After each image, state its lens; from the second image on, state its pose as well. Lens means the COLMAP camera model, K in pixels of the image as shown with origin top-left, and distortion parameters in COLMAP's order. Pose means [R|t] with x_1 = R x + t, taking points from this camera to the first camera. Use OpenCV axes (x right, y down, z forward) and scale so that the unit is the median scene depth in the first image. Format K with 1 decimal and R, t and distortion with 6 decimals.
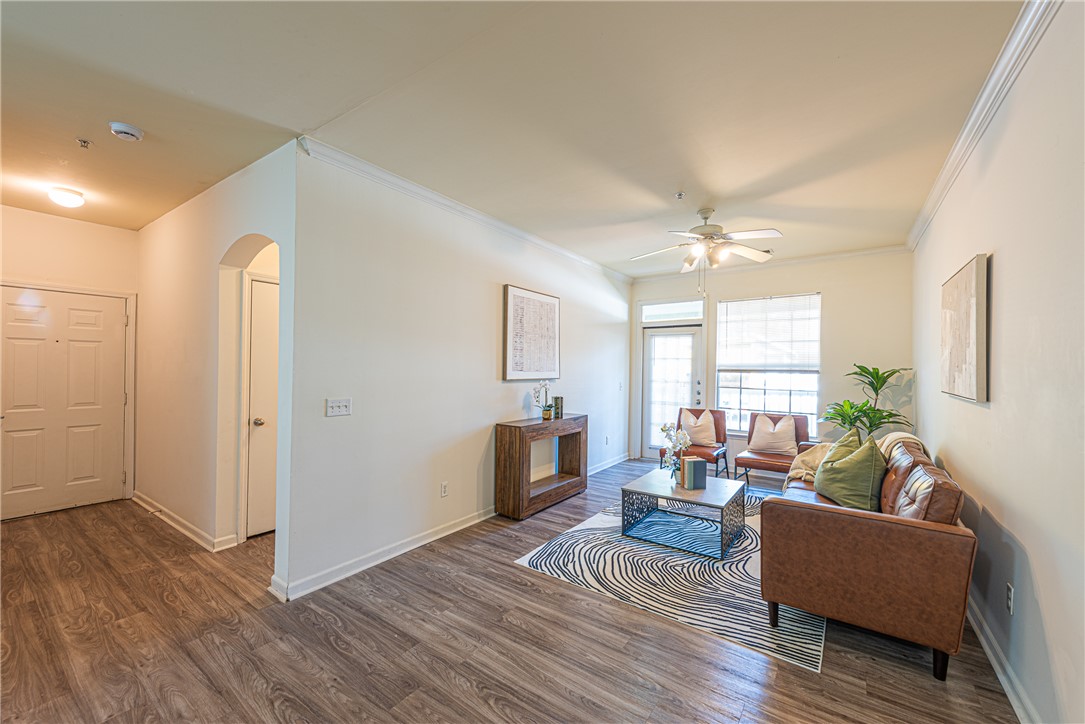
lens RADIAL K [[427.2, 0, 551.5], [0, 427.2, 366.5], [0, 0, 1]] dist [0.008082, -0.001000]
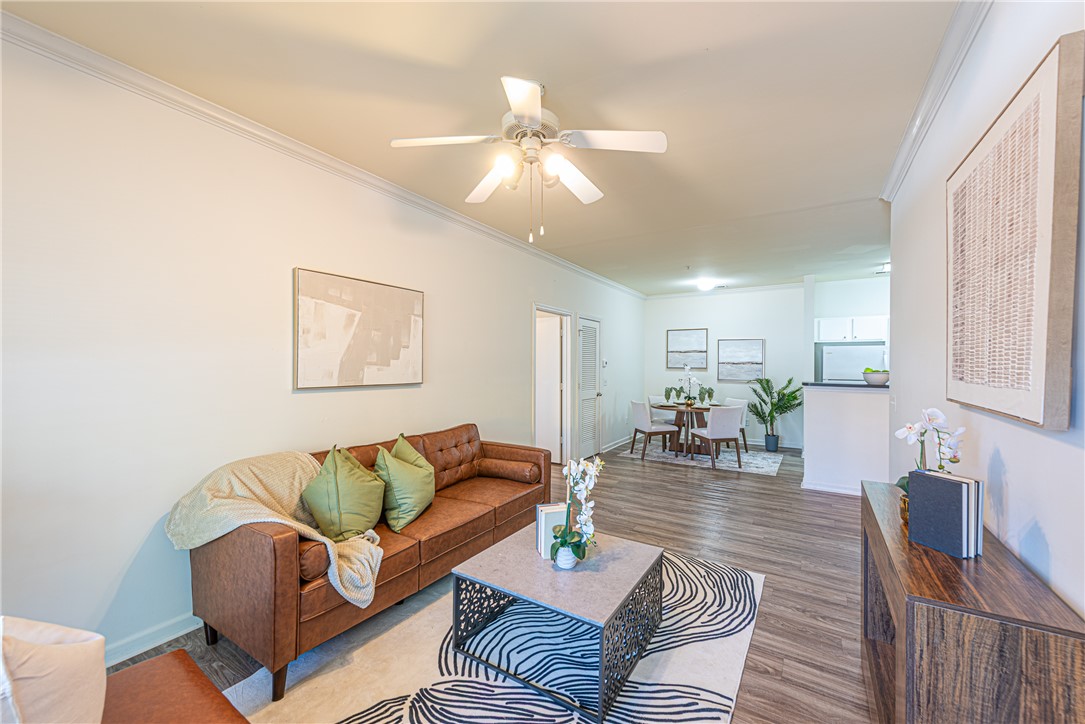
lens RADIAL K [[427.2, 0, 552.2], [0, 427.2, 365.3], [0, 0, 1]] dist [0.008082, -0.001000]
pose [[-0.998182, -0.013058, -0.058834, 0.410750], [-0.013151, 0.999913, 0.001187, 0.003337], [0.058814, 0.001958, -0.998267, 1.792766]]
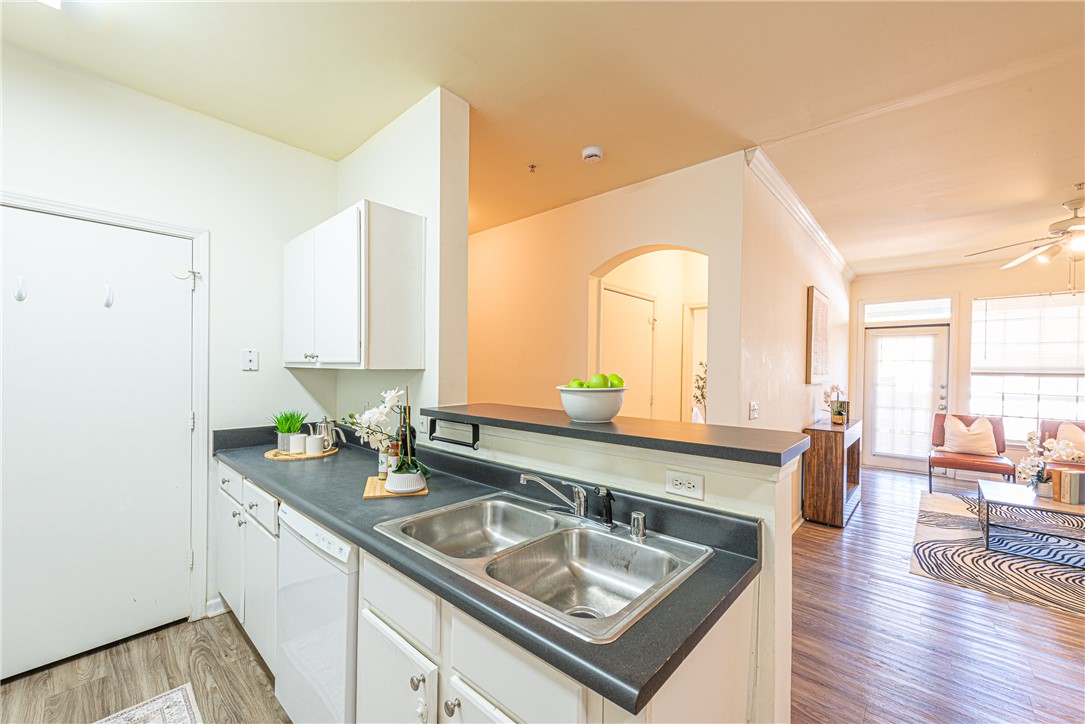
lens RADIAL K [[427.2, 0, 547.7], [0, 427.2, 370.7], [0, 0, 1]] dist [0.008082, -0.001000]
pose [[0.991930, -0.000416, -0.126786, -0.731585], [0.001086, 0.999986, 0.005218, -0.005222], [0.126782, -0.005314, 0.991916, -0.065342]]
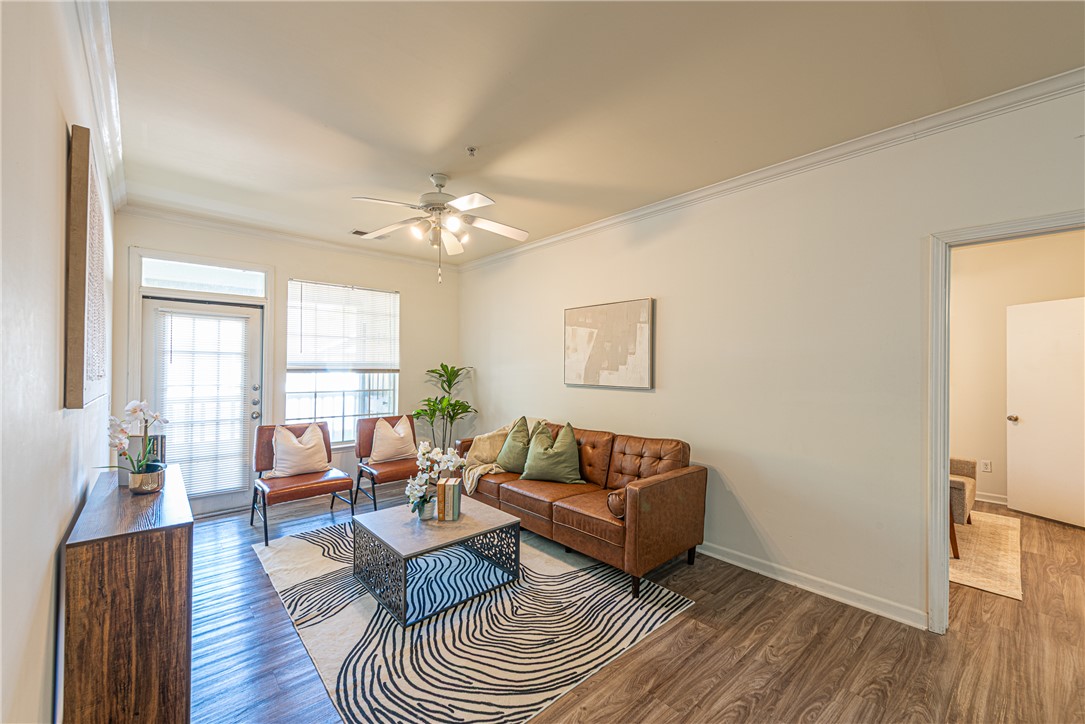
lens RADIAL K [[427.2, 0, 544.6], [0, 427.2, 365.7], [0, 0, 1]] dist [0.008082, -0.001000]
pose [[0.219767, -0.001183, 0.975552, -0.455197], [-0.004650, 0.999987, 0.002260, -0.004063], [-0.975541, -0.005033, 0.219758, 0.711083]]
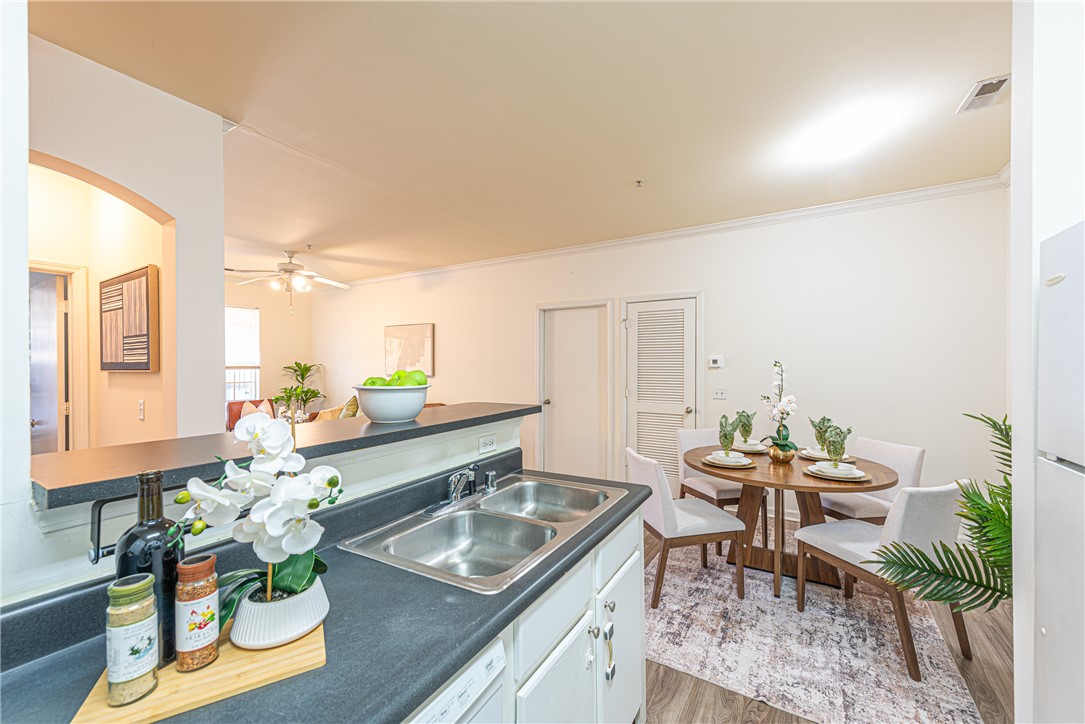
lens RADIAL K [[427.2, 0, 545.2], [0, 427.2, 366.6], [0, 0, 1]] dist [0.008082, -0.001000]
pose [[-0.057197, -0.012934, 0.998279, -1.229323], [0.001092, 0.999915, 0.013018, -0.009558], [-0.998362, 0.001835, -0.057178, 0.295712]]
